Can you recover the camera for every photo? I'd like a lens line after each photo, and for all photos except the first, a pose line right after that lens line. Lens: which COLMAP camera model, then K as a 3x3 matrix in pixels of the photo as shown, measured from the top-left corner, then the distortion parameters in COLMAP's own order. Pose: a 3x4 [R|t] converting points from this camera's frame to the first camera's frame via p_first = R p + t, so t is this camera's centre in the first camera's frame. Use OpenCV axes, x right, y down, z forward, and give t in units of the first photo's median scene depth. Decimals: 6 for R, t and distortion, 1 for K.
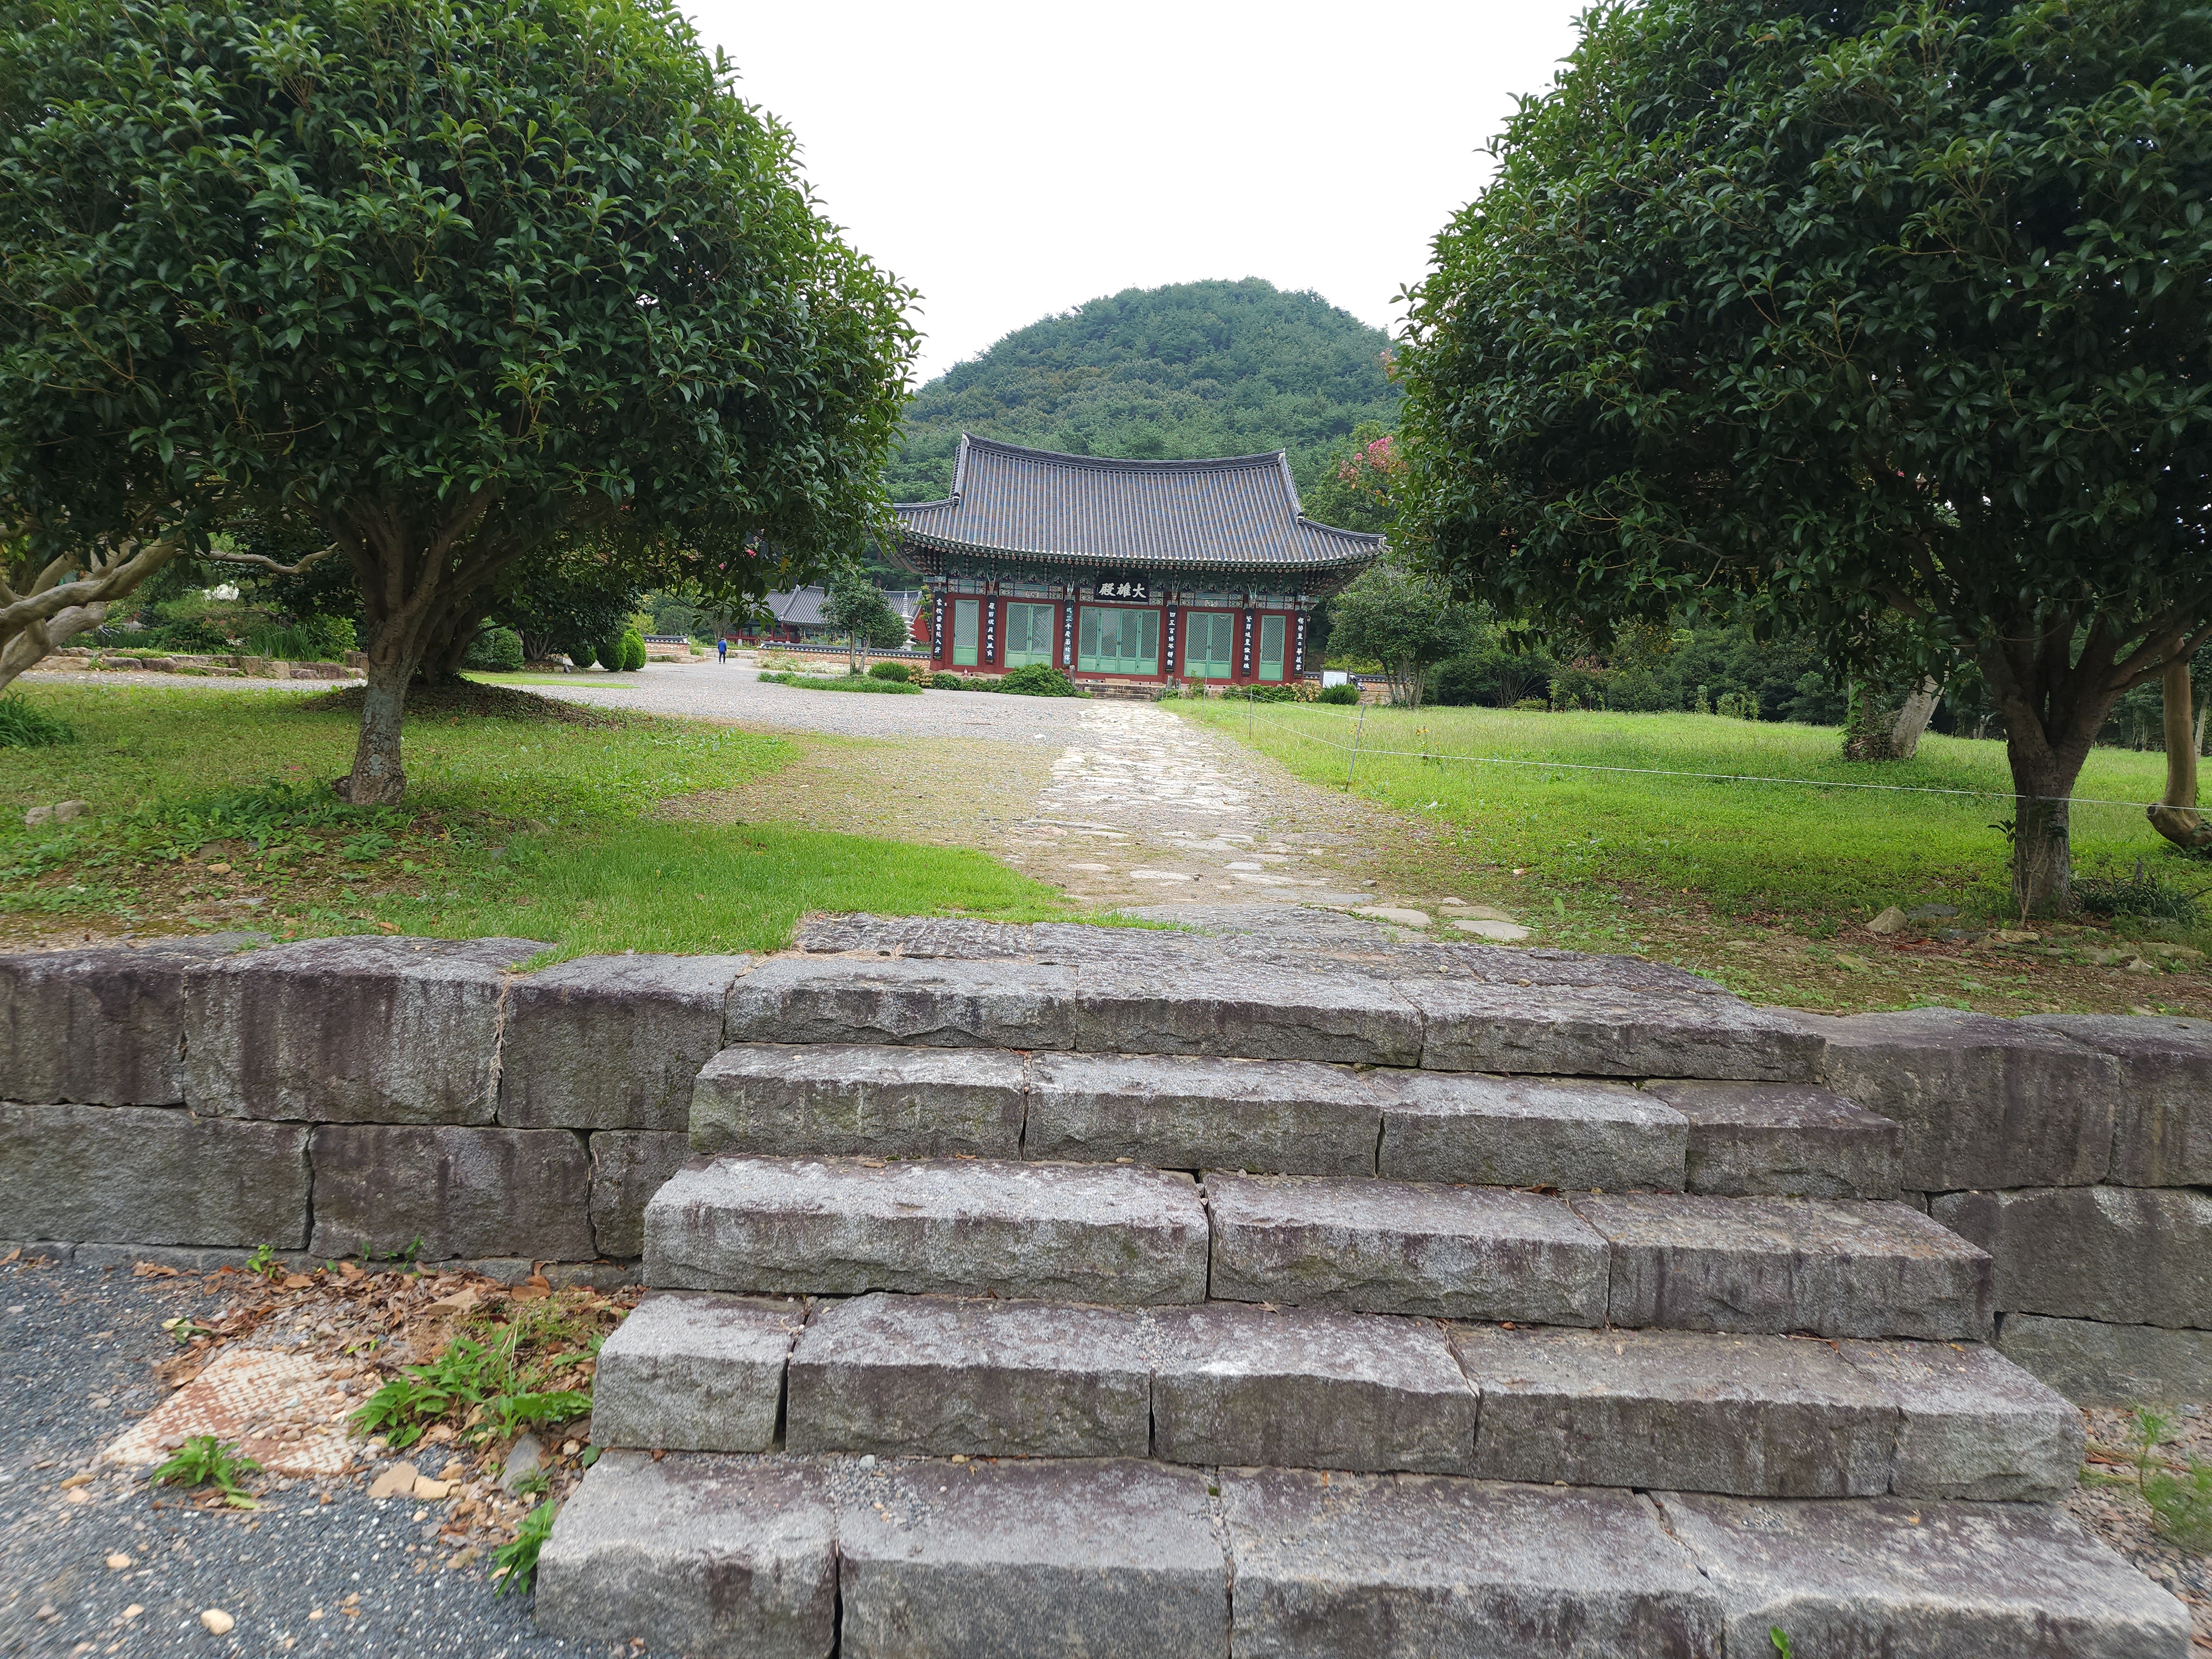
lens RADIAL K [[1458.9, 0, 1120.7], [0, 1458.9, 833.8], [0, 0, 1]] dist [0.090990, -0.092365]
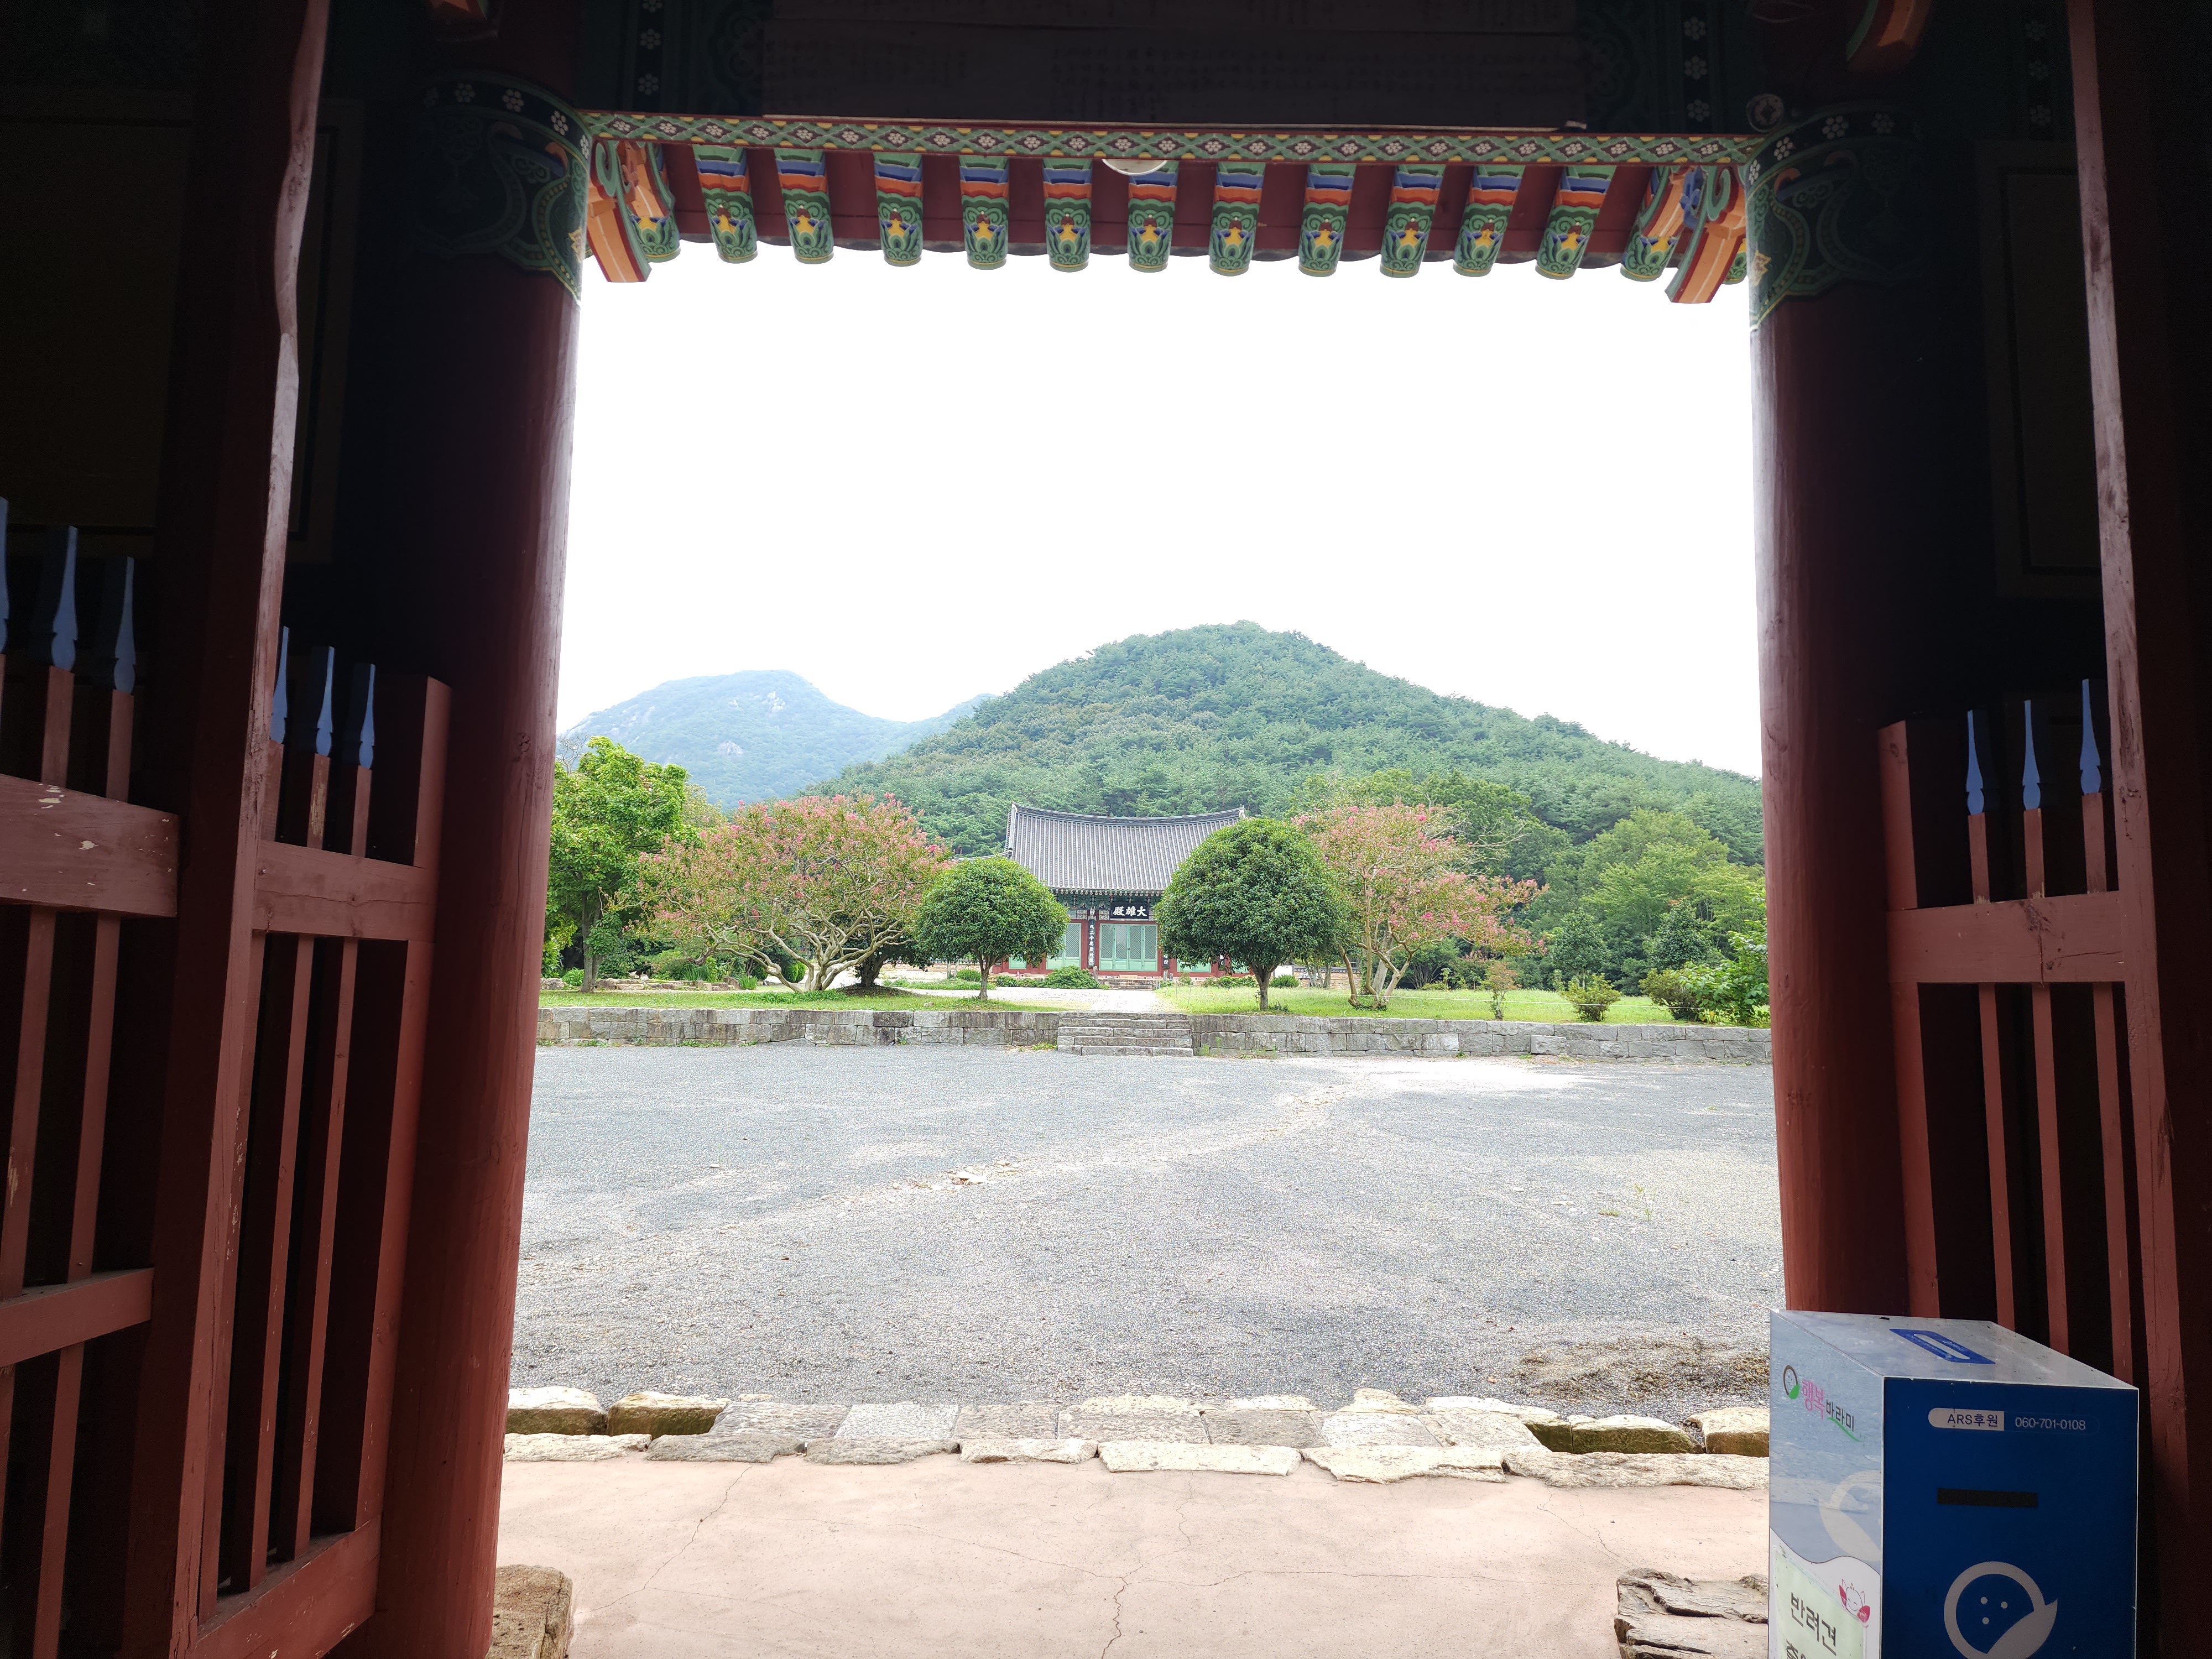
lens RADIAL K [[1458.9, 0, 1120.7], [0, 1458.9, 833.8], [0, 0, 1]] dist [0.090990, -0.092365]
pose [[0.999376, -0.033382, -0.011518, 0.010829], [0.030386, 0.979086, -0.201167, 0.039732], [0.017992, 0.200691, 0.979489, -0.369868]]
